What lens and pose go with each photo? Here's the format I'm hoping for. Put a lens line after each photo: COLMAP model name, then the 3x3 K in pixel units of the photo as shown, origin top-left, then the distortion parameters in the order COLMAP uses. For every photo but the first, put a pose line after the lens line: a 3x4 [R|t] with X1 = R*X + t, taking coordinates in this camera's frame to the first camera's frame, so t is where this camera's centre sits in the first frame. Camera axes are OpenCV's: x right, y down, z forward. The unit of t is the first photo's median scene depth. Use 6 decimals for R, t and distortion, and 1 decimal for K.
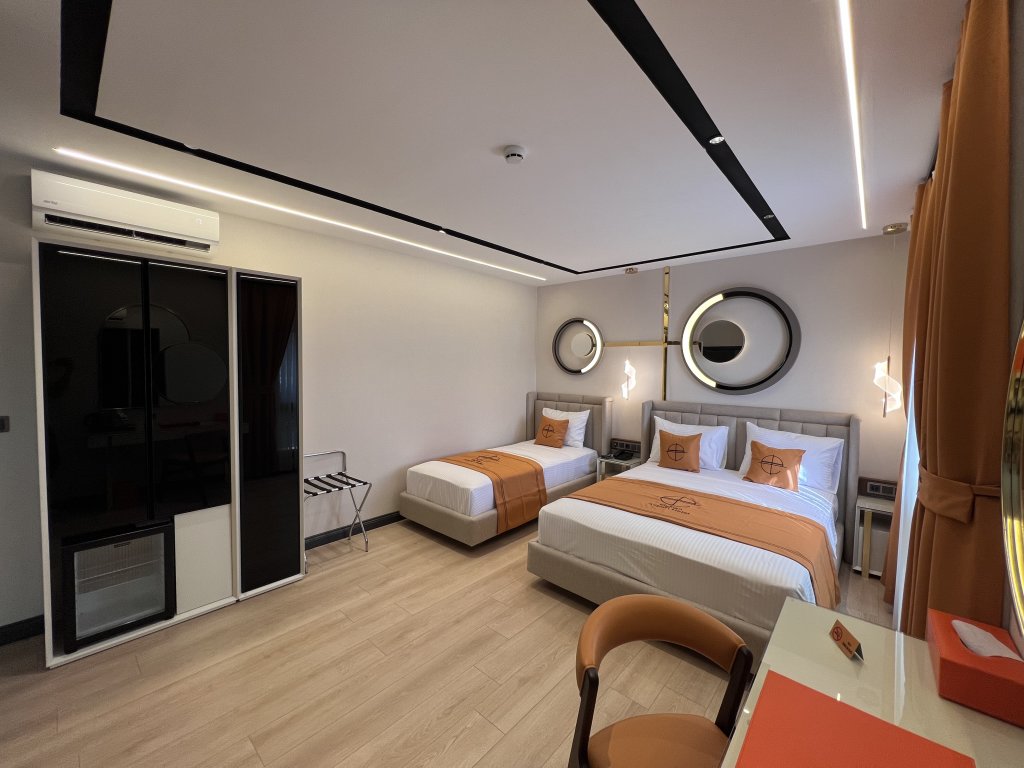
lens RADIAL K [[411.1, 0, 512.0], [0, 411.1, 384.3], [0, 0, 1]] dist [-0.000635, 0.000068]
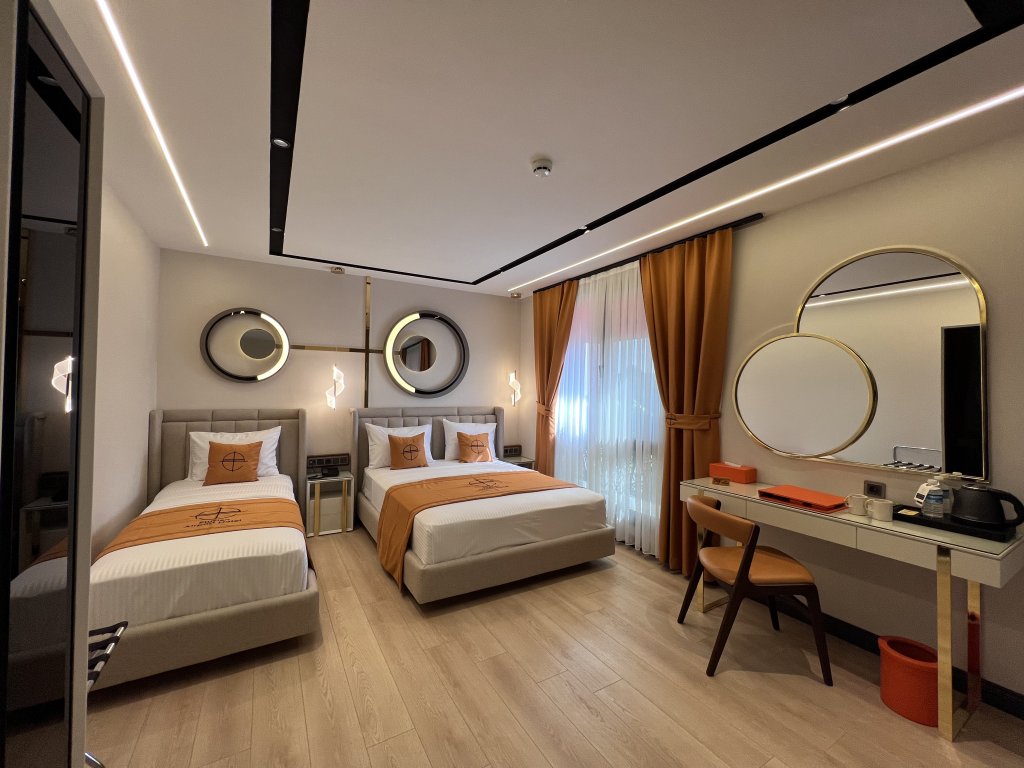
lens RADIAL K [[410.0, 0, 507.9], [0, 410.0, 384.9], [0, 0, 1]] dist [0.000940, 0.000413]
pose [[0.310811, -0.000653, 0.950471, -0.560287], [0.034899, 0.999333, -0.010726, 0.007520], [-0.949831, 0.036504, 0.310627, 0.418916]]
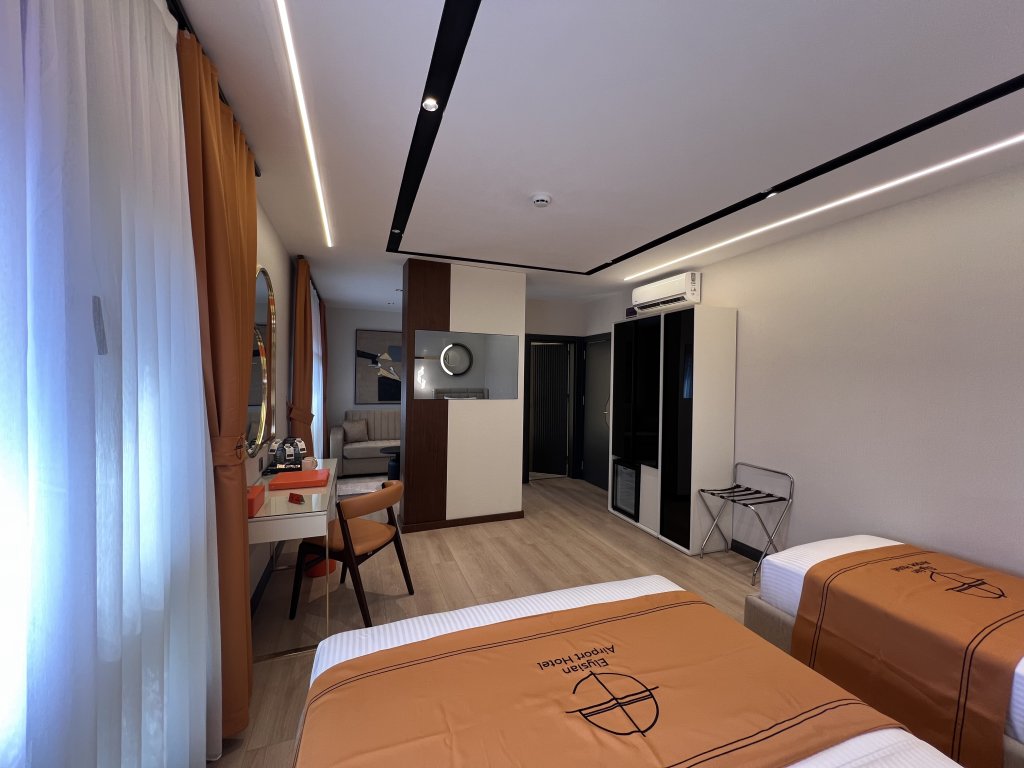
lens RADIAL K [[410.0, 0, 507.2], [0, 410.0, 386.0], [0, 0, 1]] dist [0.000940, 0.000413]
pose [[-0.470903, -0.003201, -0.882179, 0.609015], [-0.064208, 0.997466, 0.030654, -0.015416], [0.879845, 0.071078, -0.469915, 0.817913]]
